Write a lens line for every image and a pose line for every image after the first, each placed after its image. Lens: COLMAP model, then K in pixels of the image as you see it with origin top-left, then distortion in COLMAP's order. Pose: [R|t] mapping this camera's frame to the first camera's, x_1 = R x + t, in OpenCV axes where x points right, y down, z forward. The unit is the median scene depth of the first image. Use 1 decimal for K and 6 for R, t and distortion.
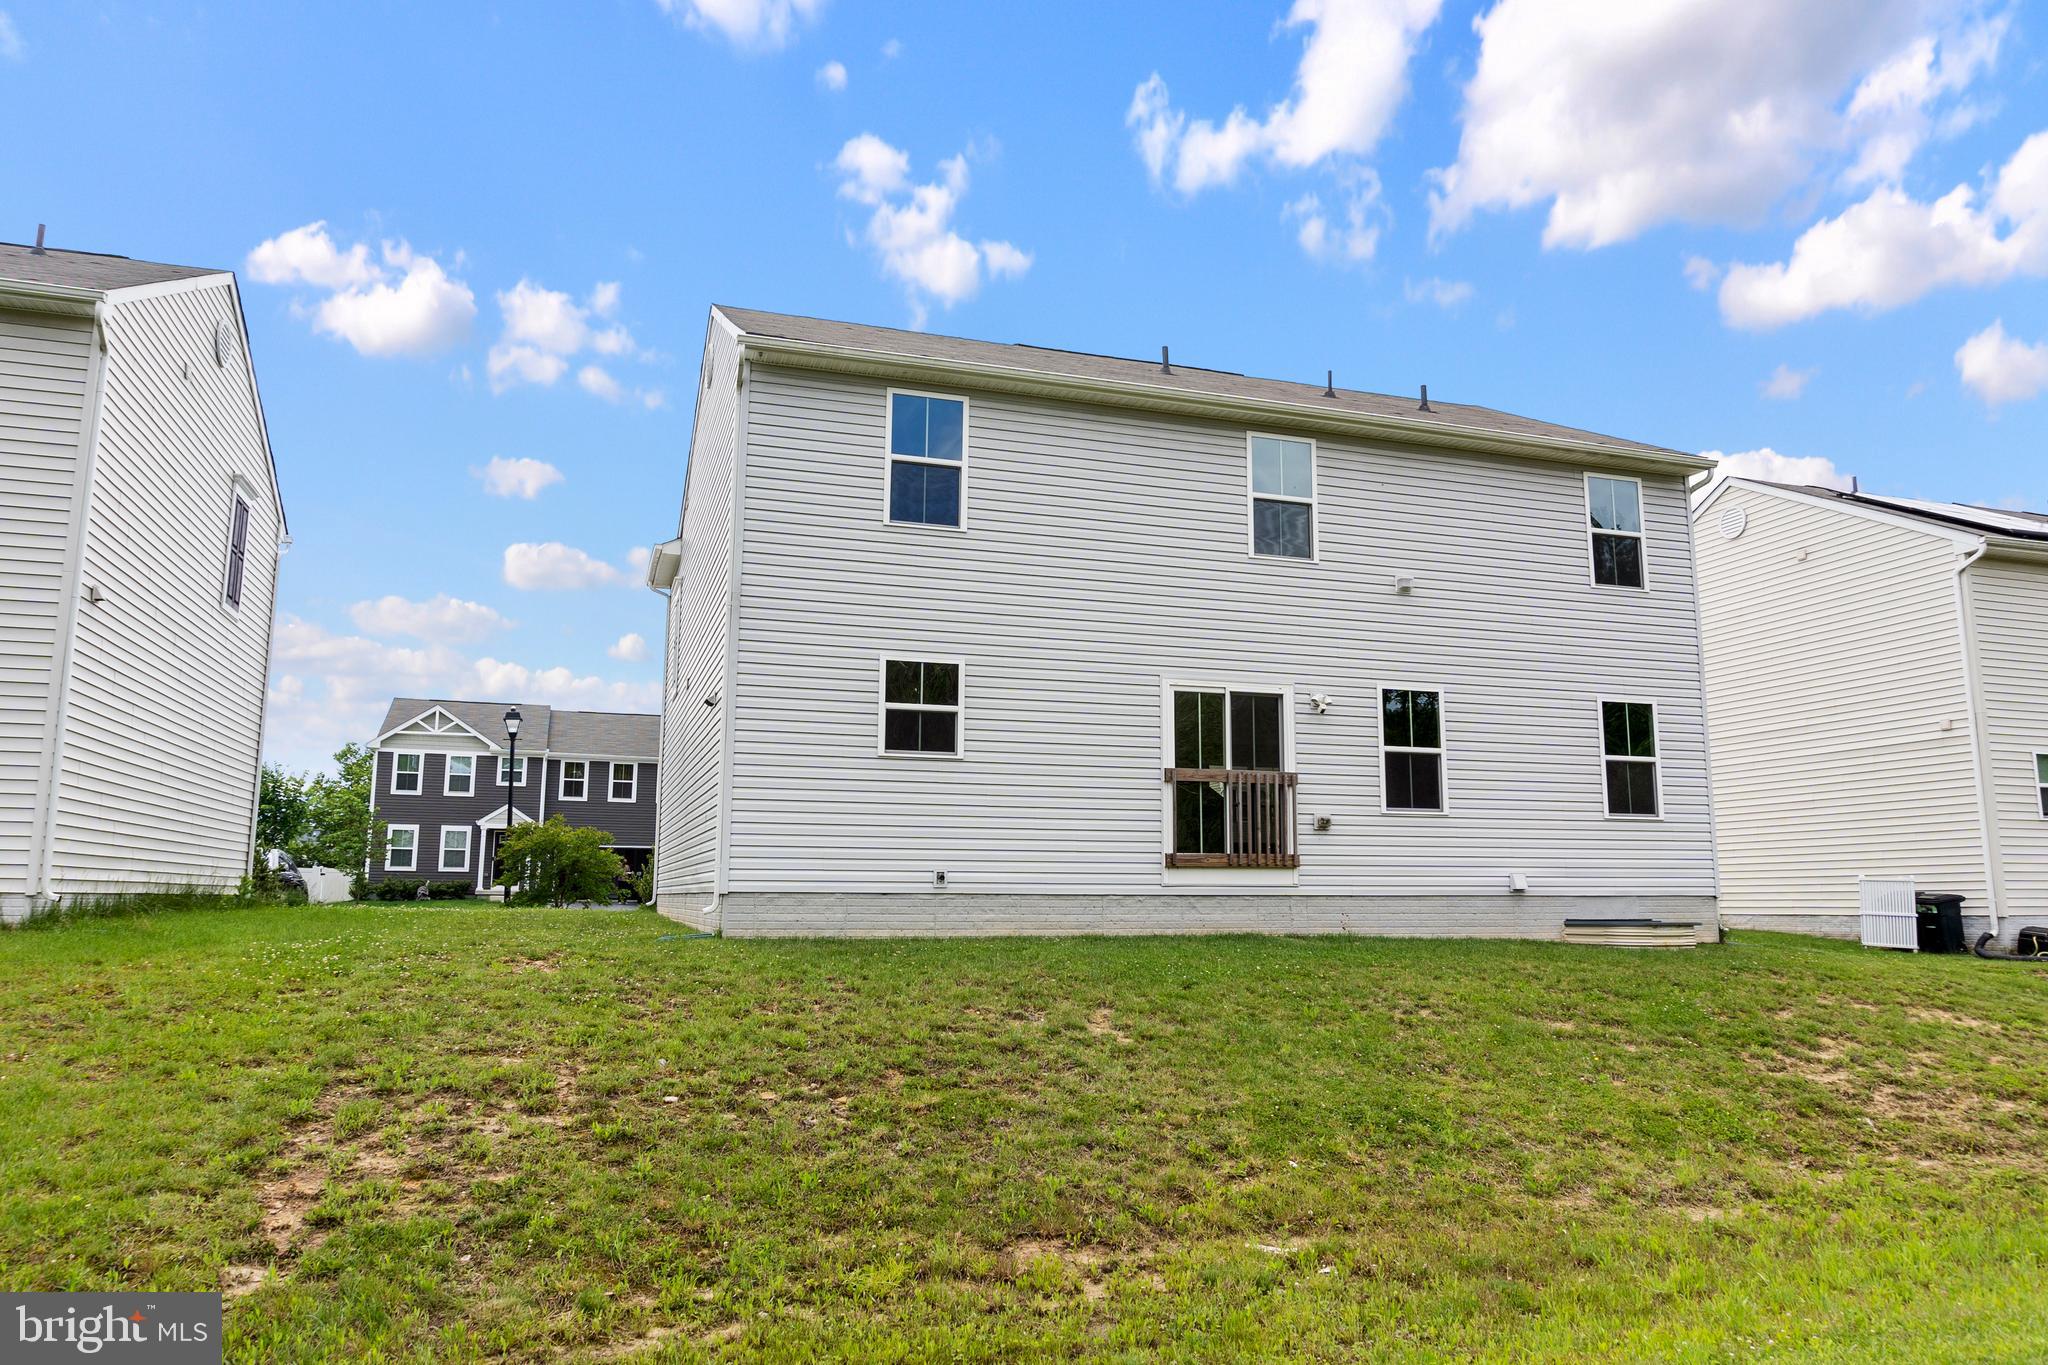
lens RADIAL K [[1374.4, 0, 1026.8], [0, 1374.4, 677.6], [0, 0, 1]] dist [-0.016924, -0.001103]
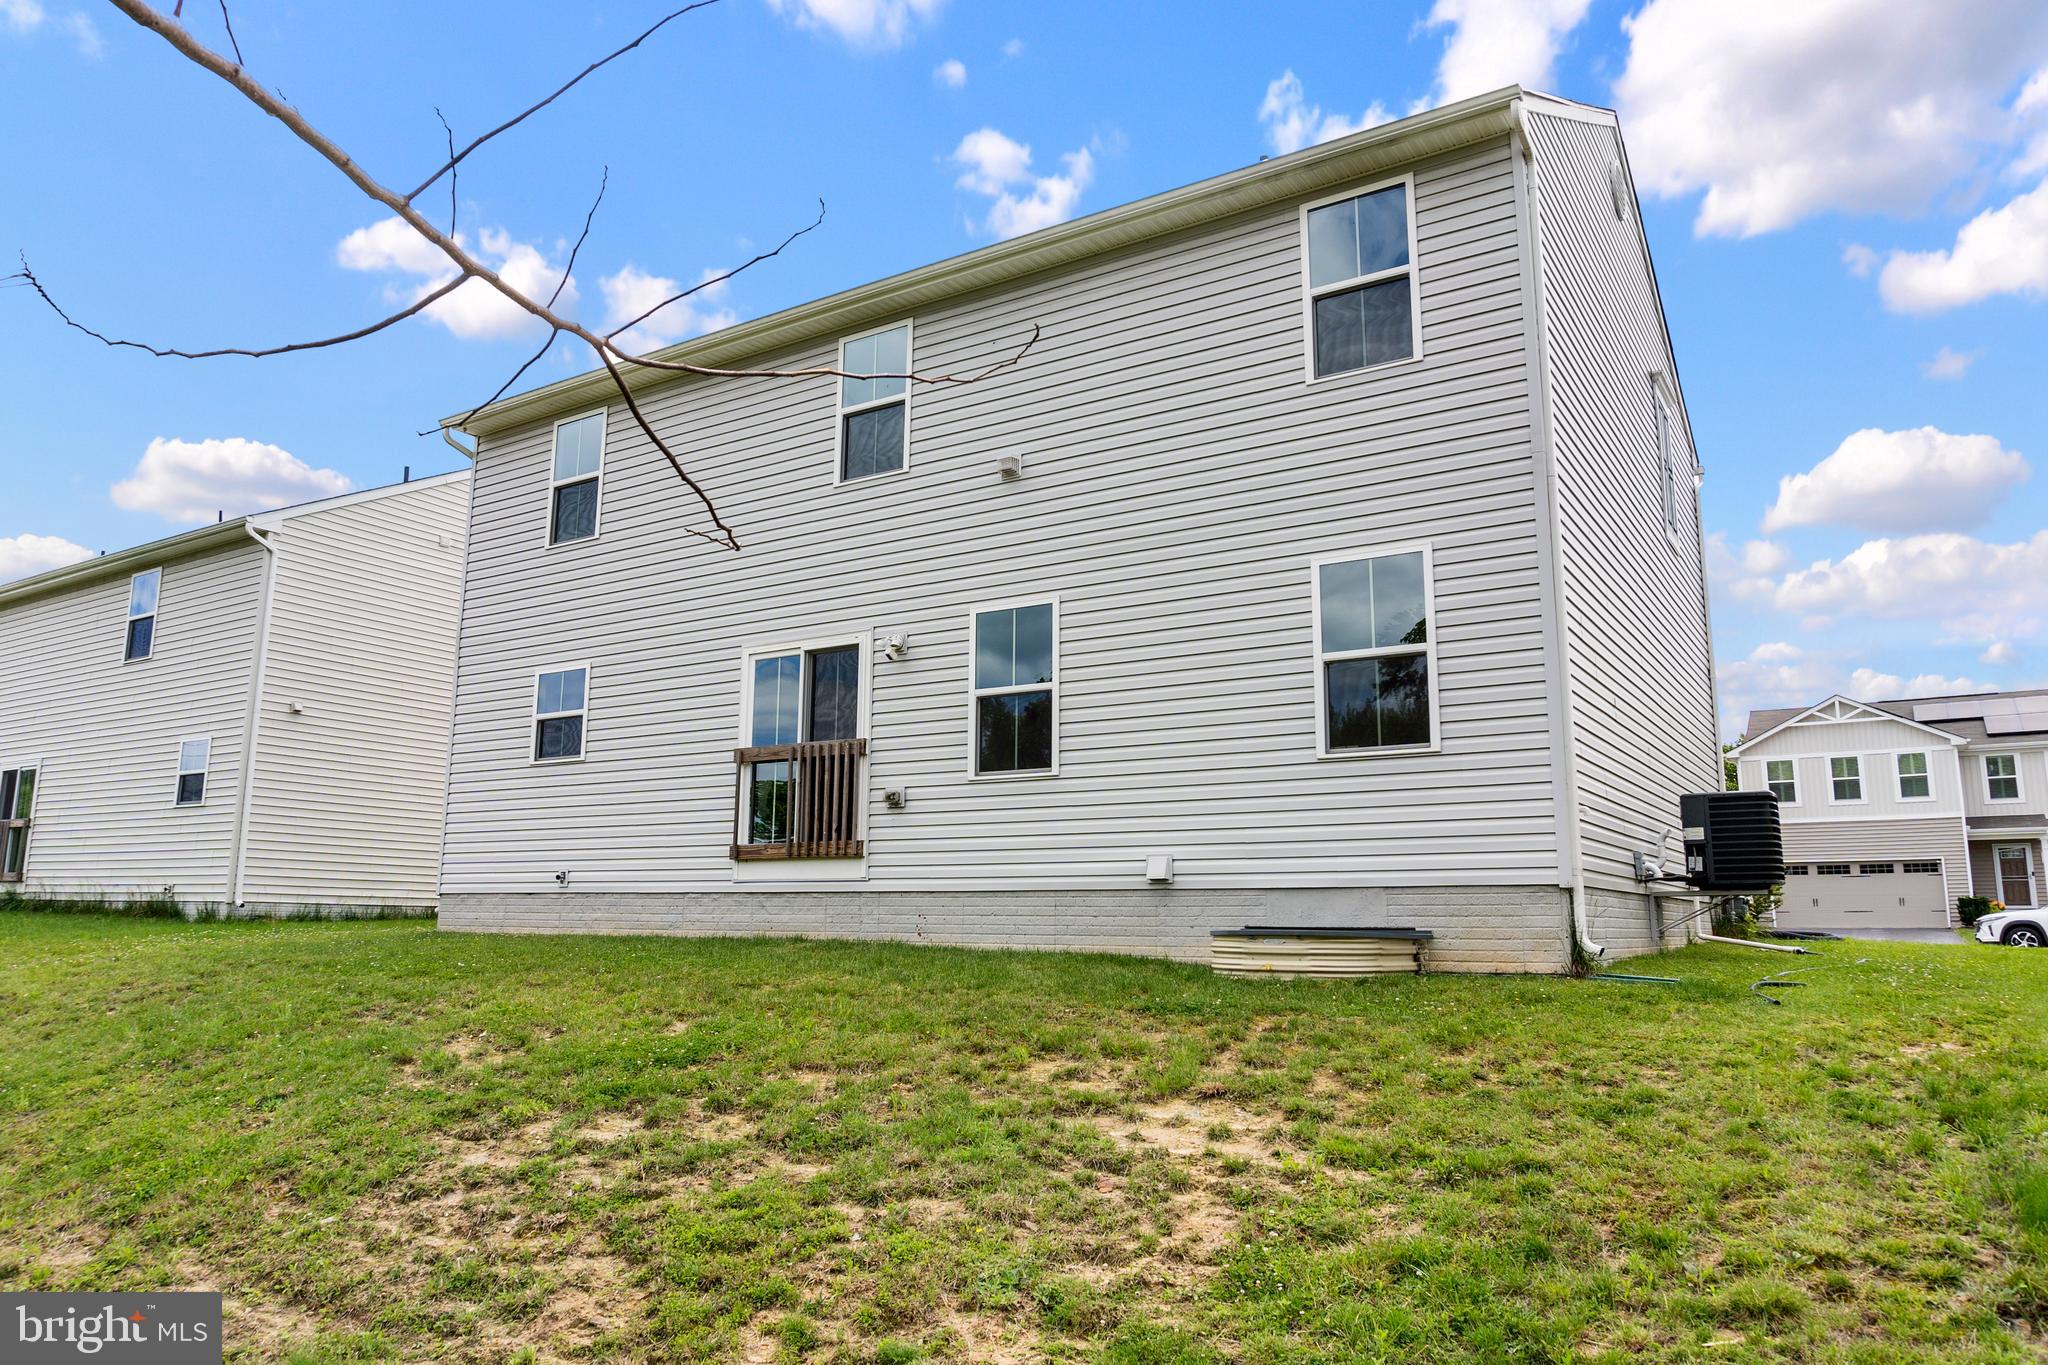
lens RADIAL K [[1400.0, 0, 986.2], [0, 1400.0, 680.3], [0, 0, 1]] dist [-0.010852, 0.000783]
pose [[0.613700, -0.135456, -0.777833, 0.888470], [0.113962, 0.990054, -0.082499, 0.112139], [0.781272, -0.038014, 0.623033, 0.552742]]
